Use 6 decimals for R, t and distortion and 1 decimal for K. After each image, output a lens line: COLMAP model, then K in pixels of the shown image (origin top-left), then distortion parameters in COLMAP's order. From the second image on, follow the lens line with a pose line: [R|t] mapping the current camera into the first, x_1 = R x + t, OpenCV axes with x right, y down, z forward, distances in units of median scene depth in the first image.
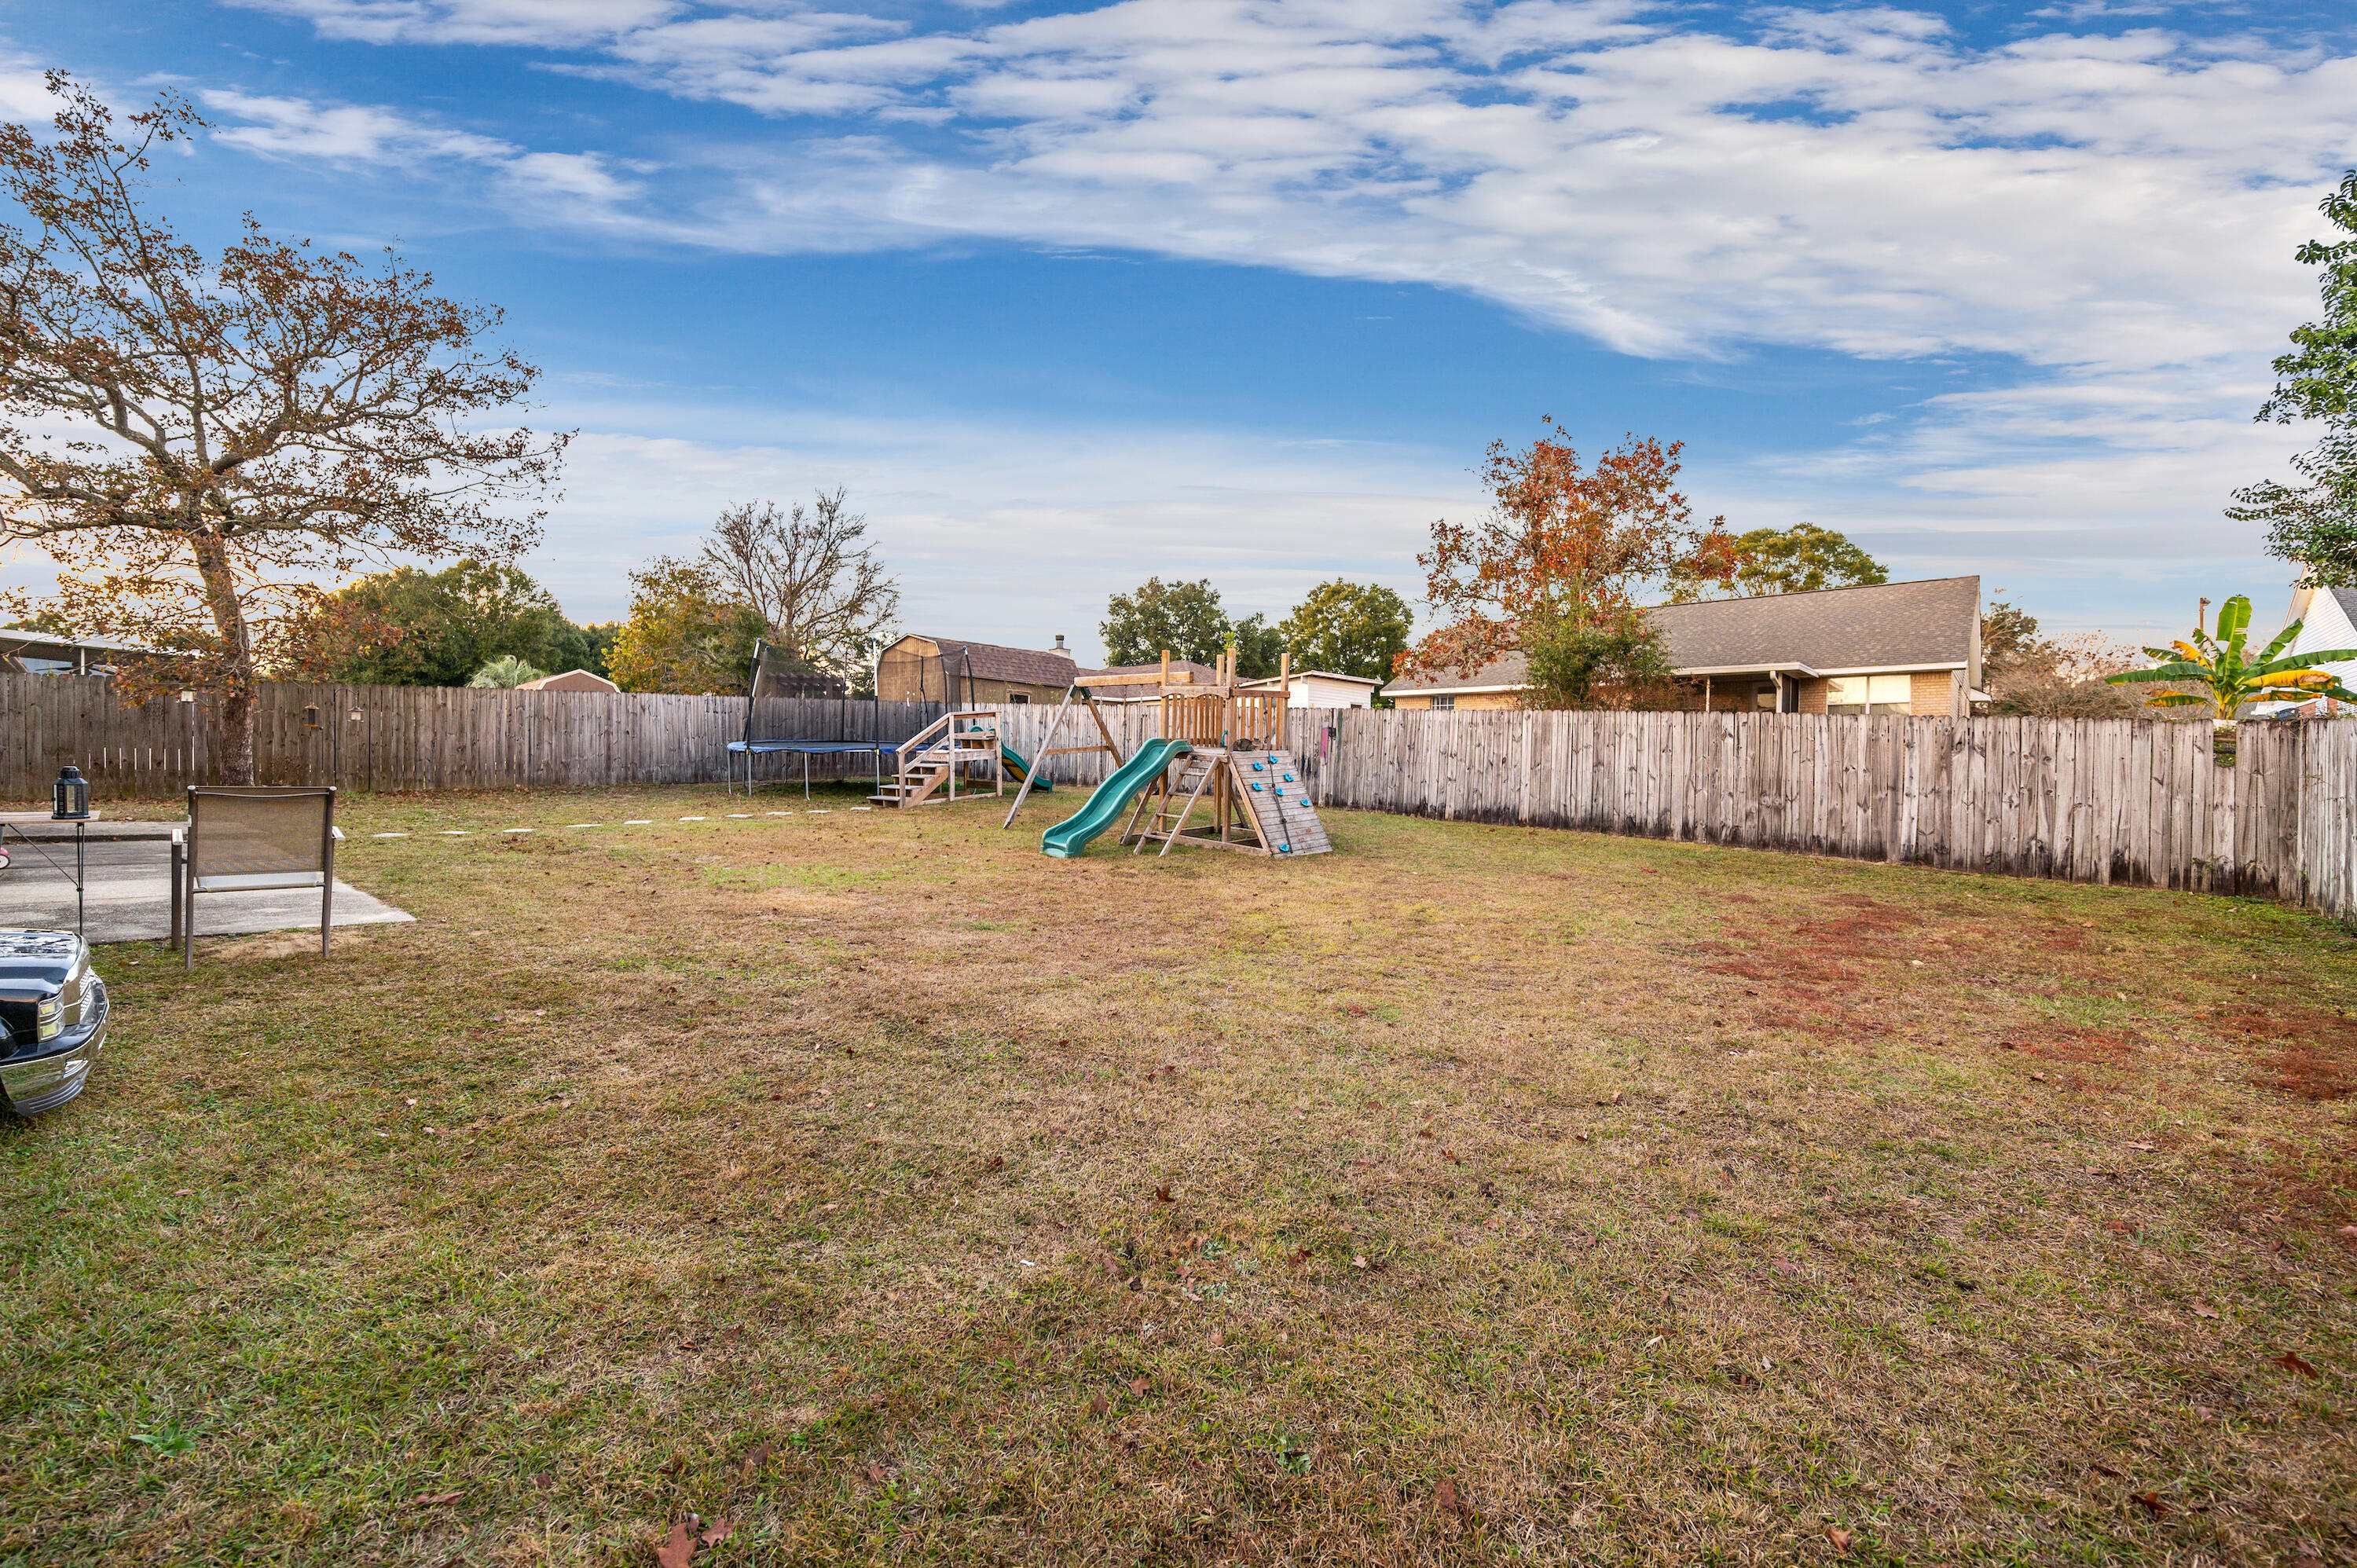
lens RADIAL K [[930.7, 0, 1178.5], [0, 930.7, 784.0], [0, 0, 1]] dist [-0.001089, -0.000064]
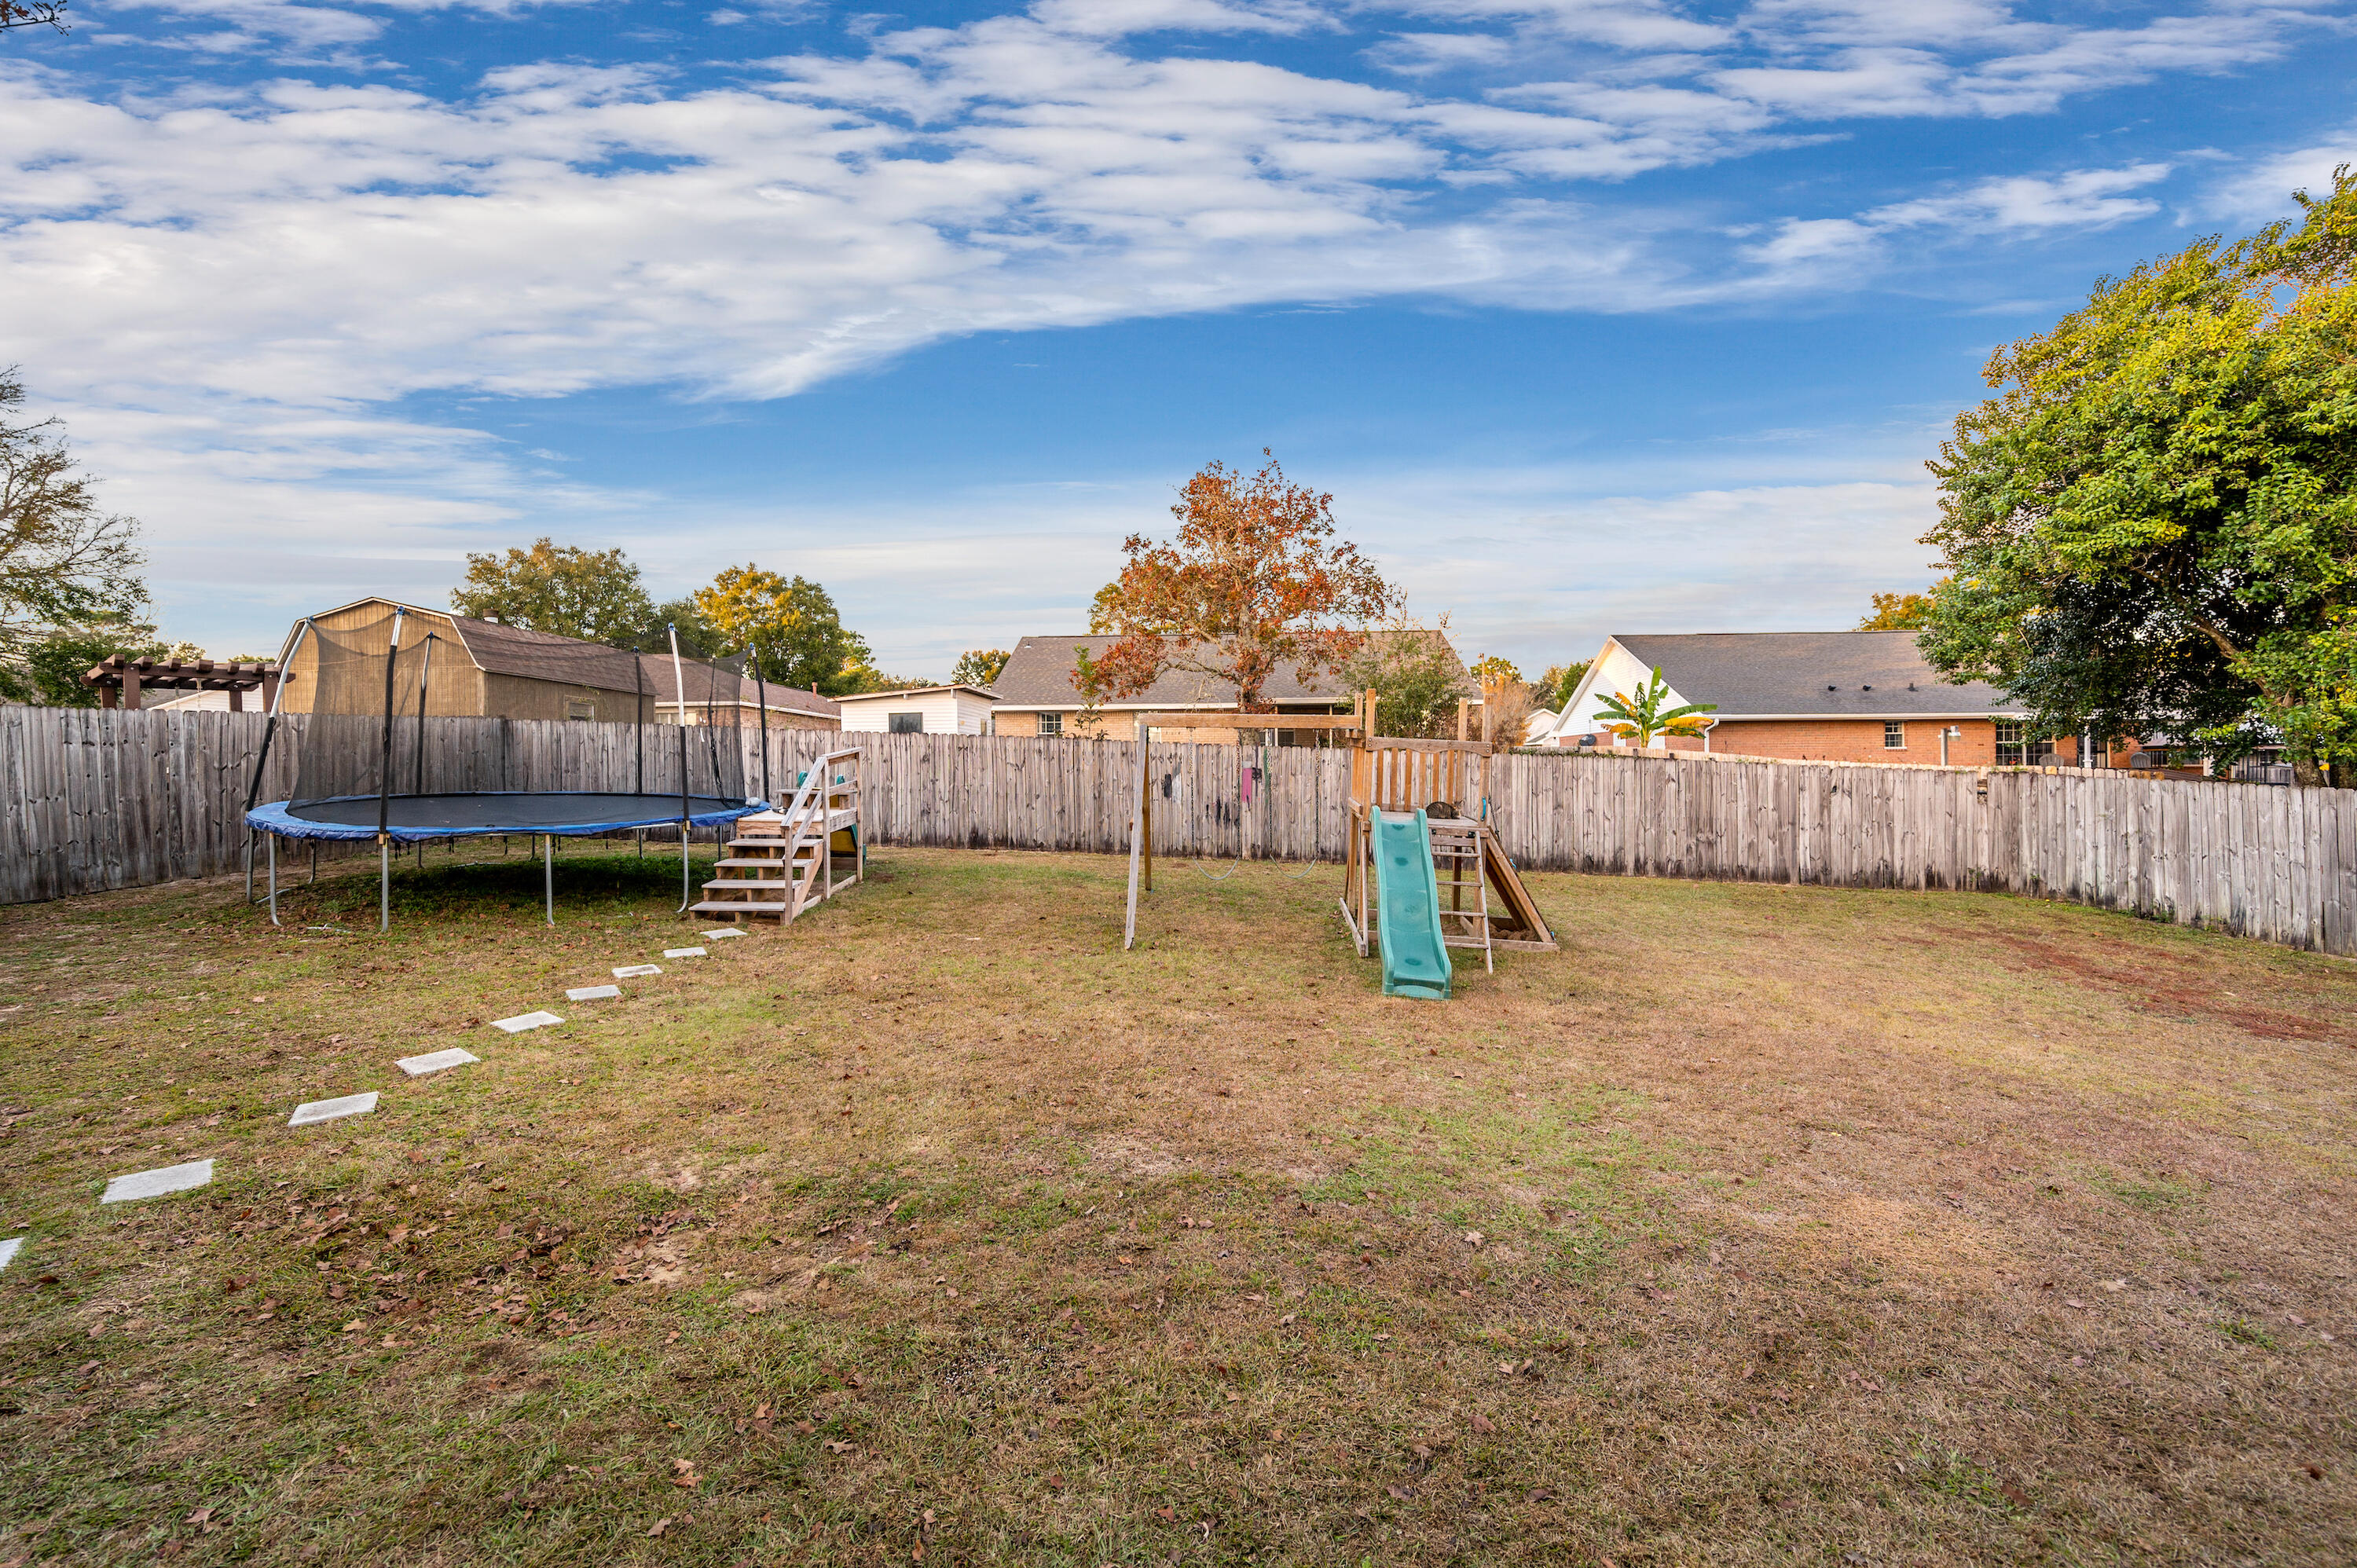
lens RADIAL K [[930.7, 0, 1178.5], [0, 930.7, 784.0], [0, 0, 1]] dist [-0.001089, -0.000064]
pose [[0.781766, -0.025488, 0.623050, -0.607517], [0.027119, 0.999609, 0.006865, -0.074870], [-0.622981, 0.011529, 0.782152, 0.511802]]
